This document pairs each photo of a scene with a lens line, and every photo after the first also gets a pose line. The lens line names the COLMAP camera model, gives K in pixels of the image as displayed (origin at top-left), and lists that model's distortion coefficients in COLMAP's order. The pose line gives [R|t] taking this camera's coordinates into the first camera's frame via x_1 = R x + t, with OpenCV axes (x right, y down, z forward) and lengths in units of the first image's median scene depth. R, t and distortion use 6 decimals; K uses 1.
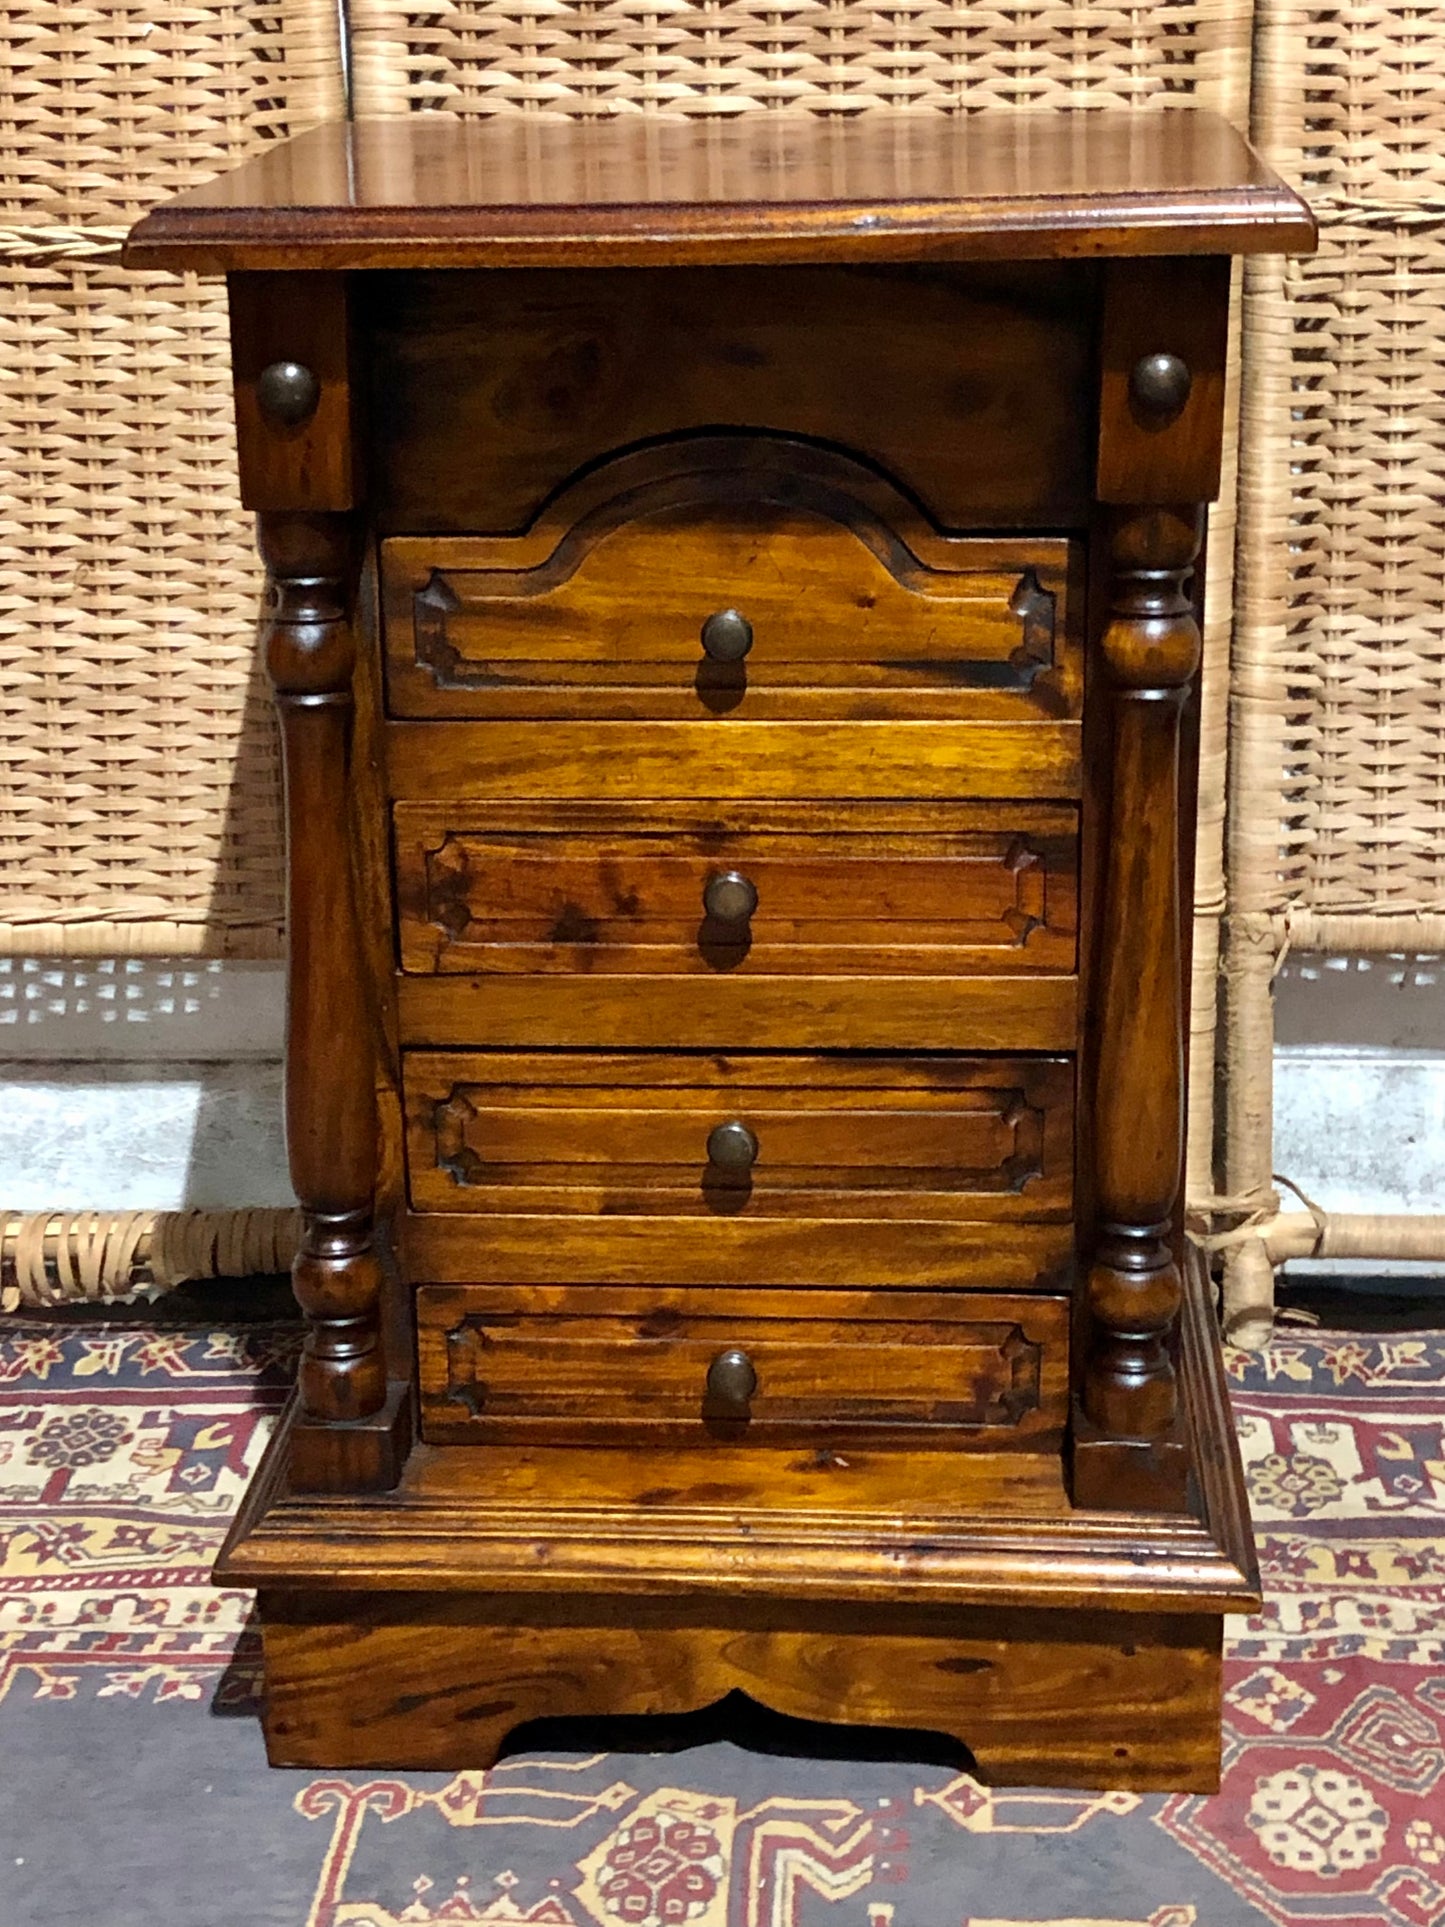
lens RADIAL K [[3386.5, 0, 697.8], [0, 3386.5, 885.2], [0, 0, 1]] dist [0.060771, 0.000000]
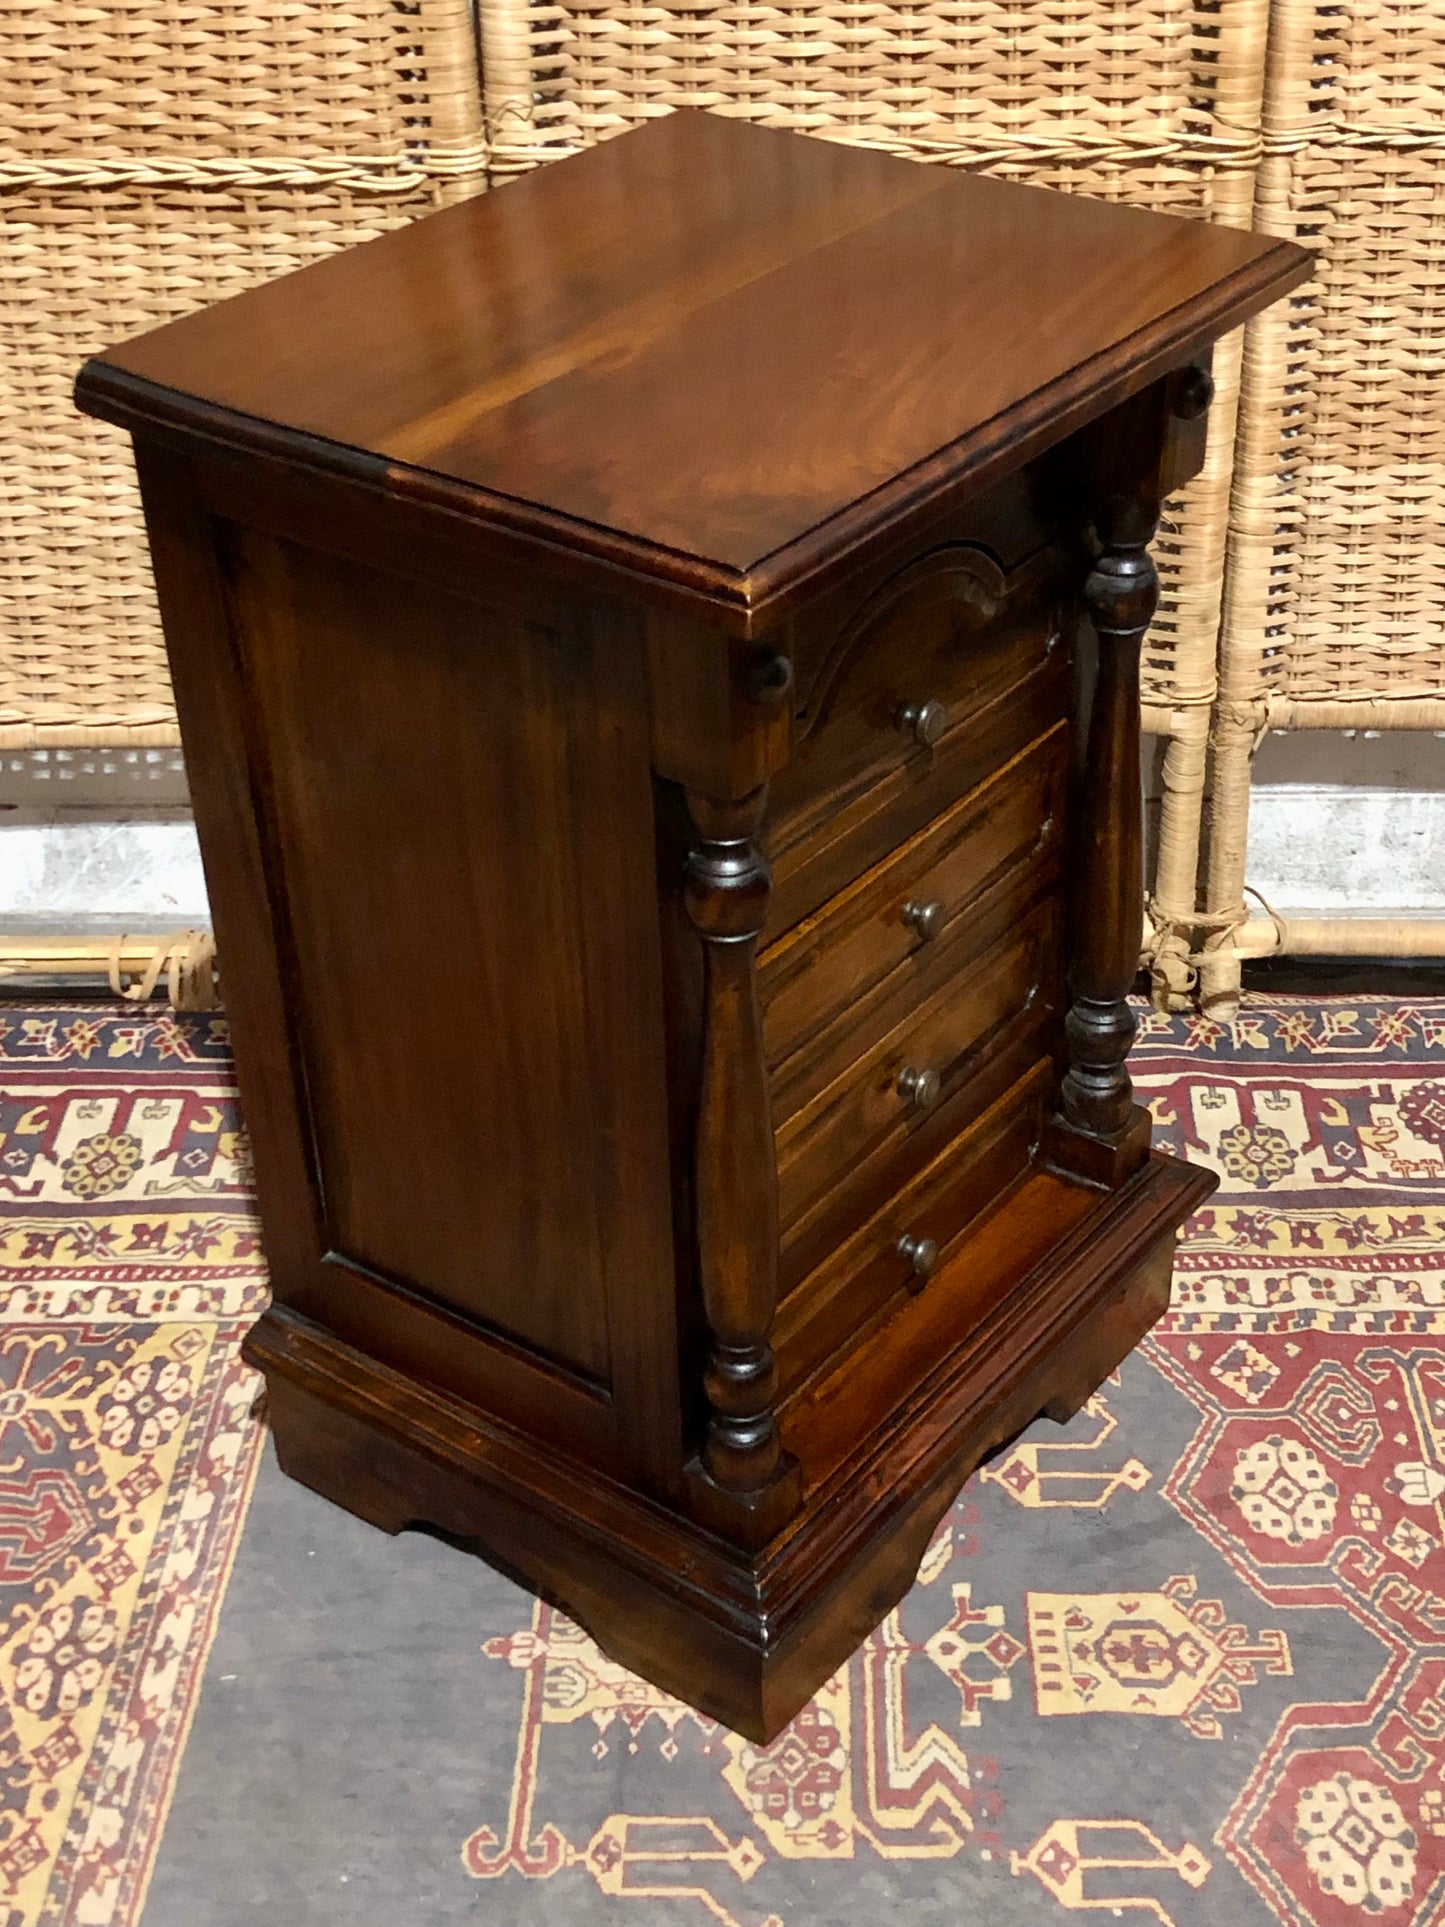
lens RADIAL K [[2673.4, 0, 736.3], [0, 2673.4, 928.2], [0, 0, 1]] dist [0.016587, 0.000000]
pose [[0.999631, -0.023324, 0.013919, -0.035675], [0.018414, 0.958667, 0.283933, -0.202296], [-0.019966, -0.283572, 0.958743, 0.053284]]
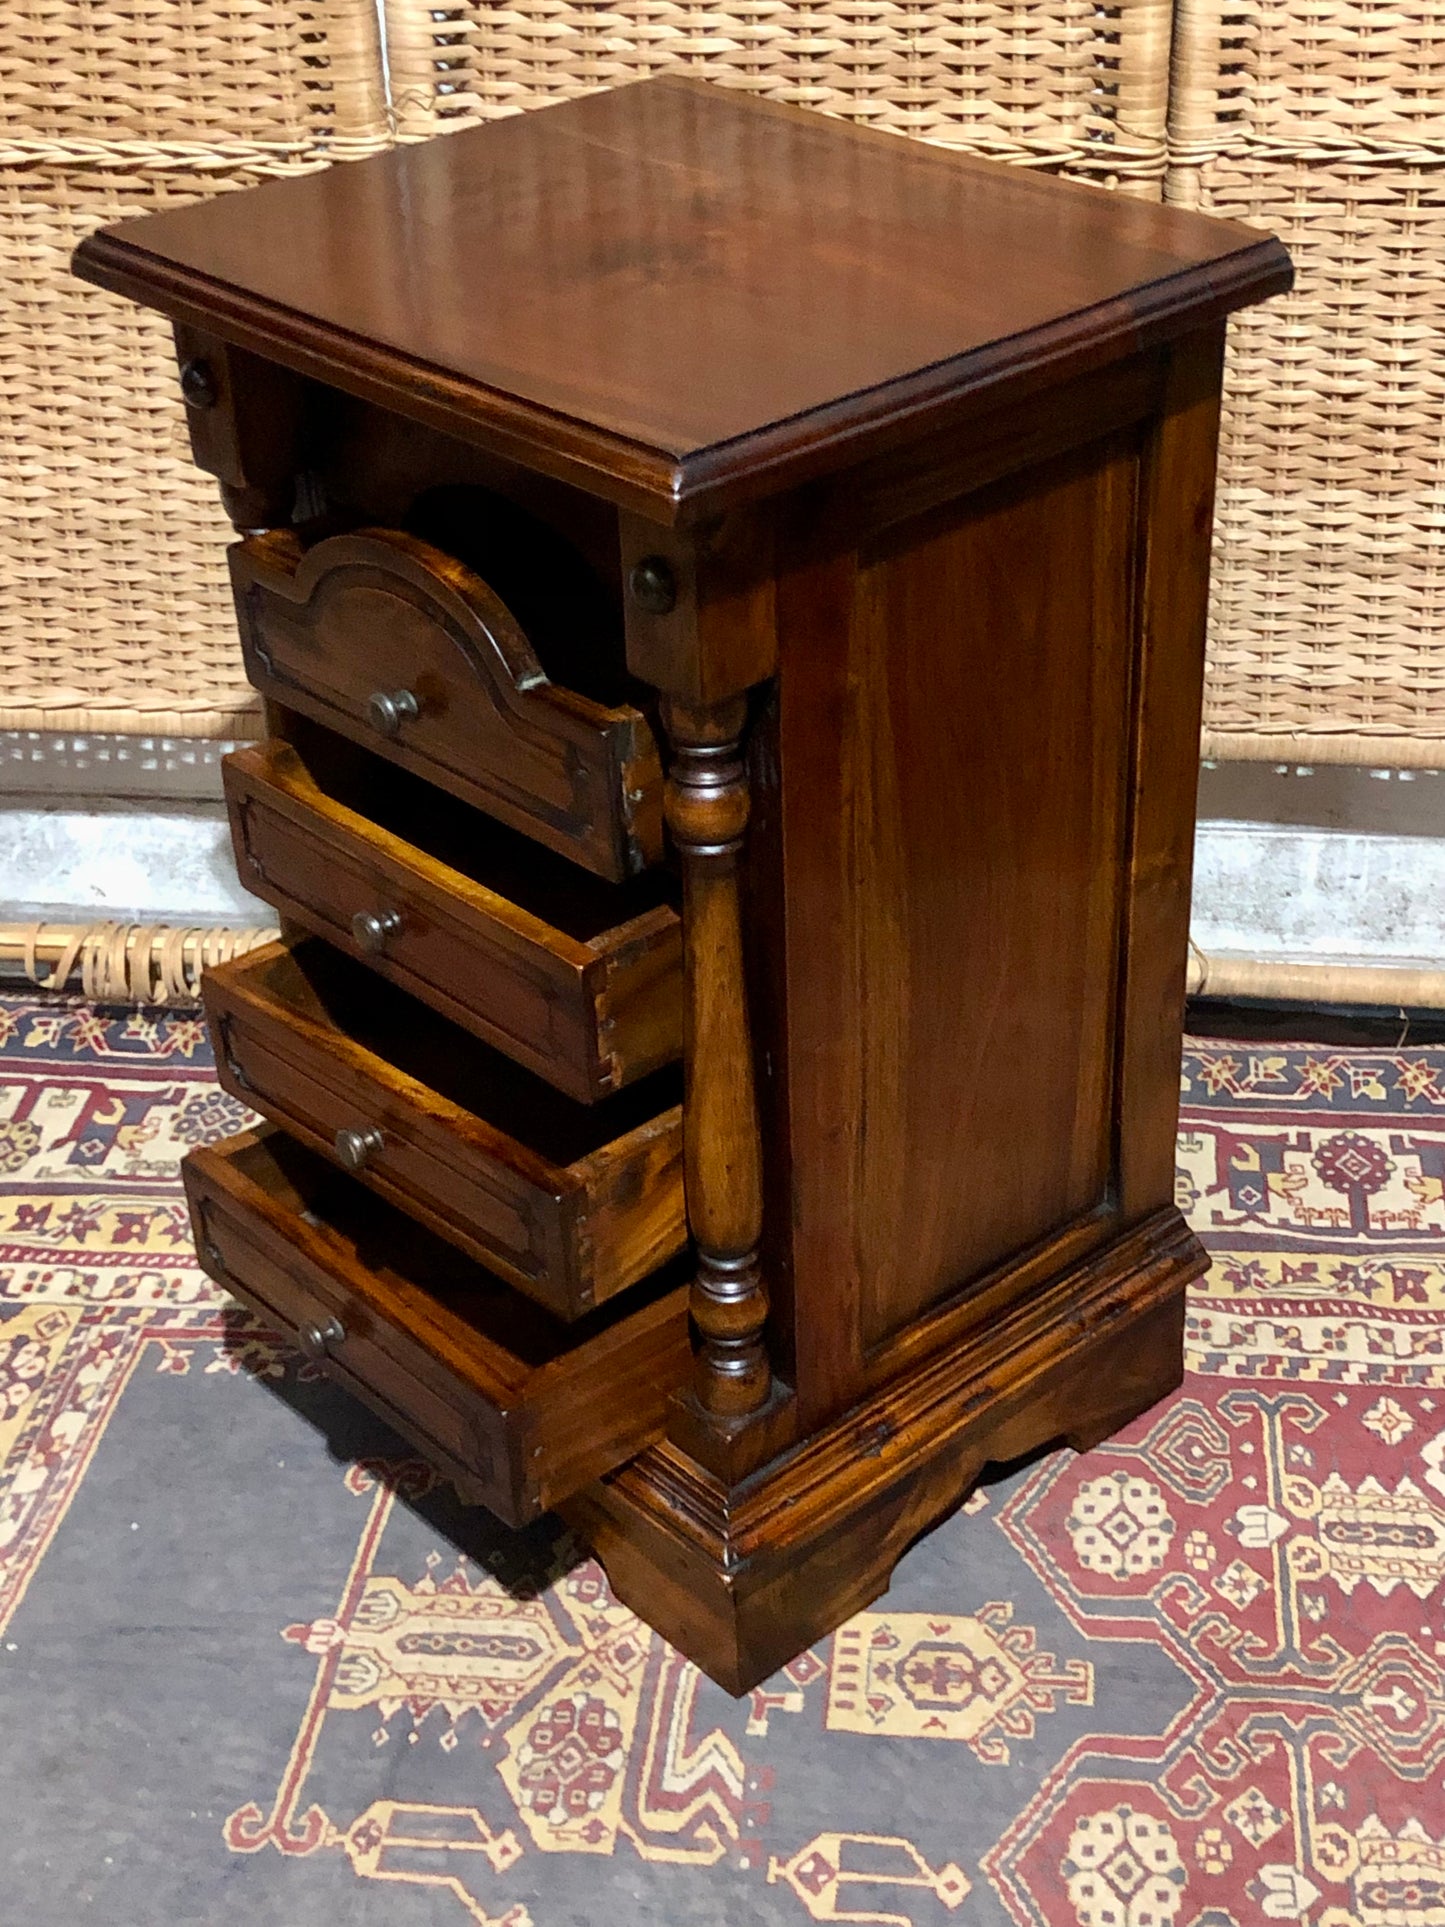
lens RADIAL K [[2770.6, 0, 776.1], [0, 2770.6, 970.4], [0, 0, 1]] dist [0.017175, 0.000000]
pose [[0.998694, 0.022392, -0.045916, 0.080241], [-0.009489, 0.964483, 0.263973, -0.176550], [0.050196, -0.263192, 0.963437, 0.025876]]
